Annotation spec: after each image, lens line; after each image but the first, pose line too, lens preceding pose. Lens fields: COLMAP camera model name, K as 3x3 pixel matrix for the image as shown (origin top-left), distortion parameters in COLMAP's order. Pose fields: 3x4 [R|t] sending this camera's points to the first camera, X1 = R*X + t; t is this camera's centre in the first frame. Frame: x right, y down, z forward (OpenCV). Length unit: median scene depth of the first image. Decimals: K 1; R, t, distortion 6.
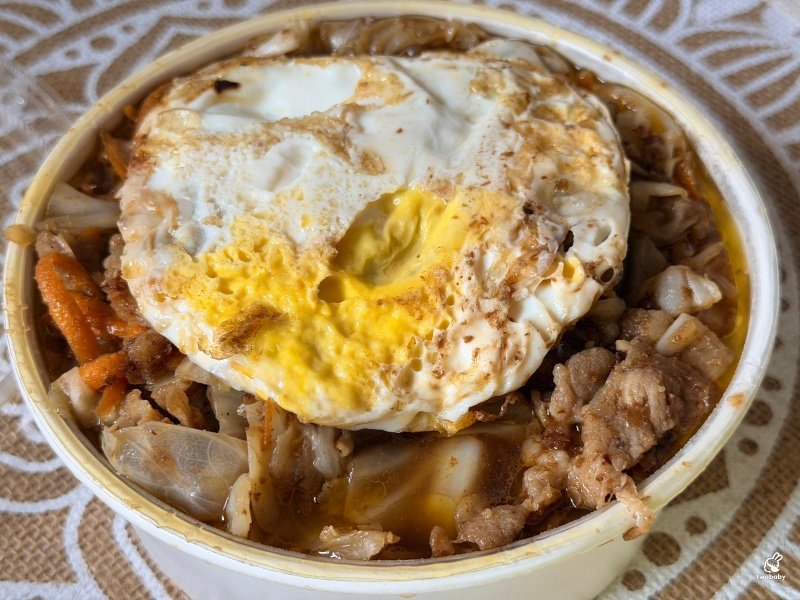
lens RADIAL K [[1142.4, 0, 400.0], [0, 1142.4, 300.0], [0, 0, 1]] dist [0.095572, -0.022311]
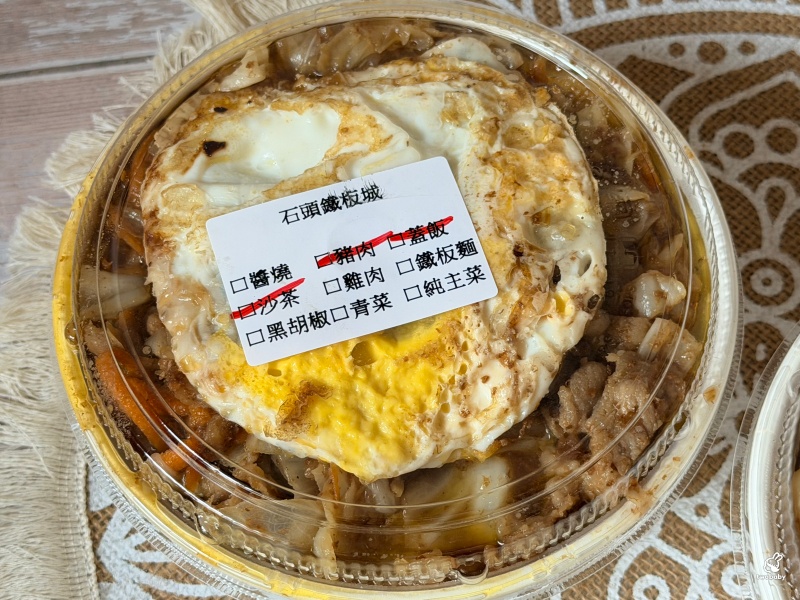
lens RADIAL K [[1527.0, 0, 400.0], [0, 1527.0, 300.0], [0, 0, 1]] dist [0.050852, 0.097763]
pose [[0.984852, -0.155560, 0.076598, -0.132317], [0.134777, 0.964694, 0.226275, -0.405562], [-0.109093, -0.212524, 0.971047, -0.490978]]
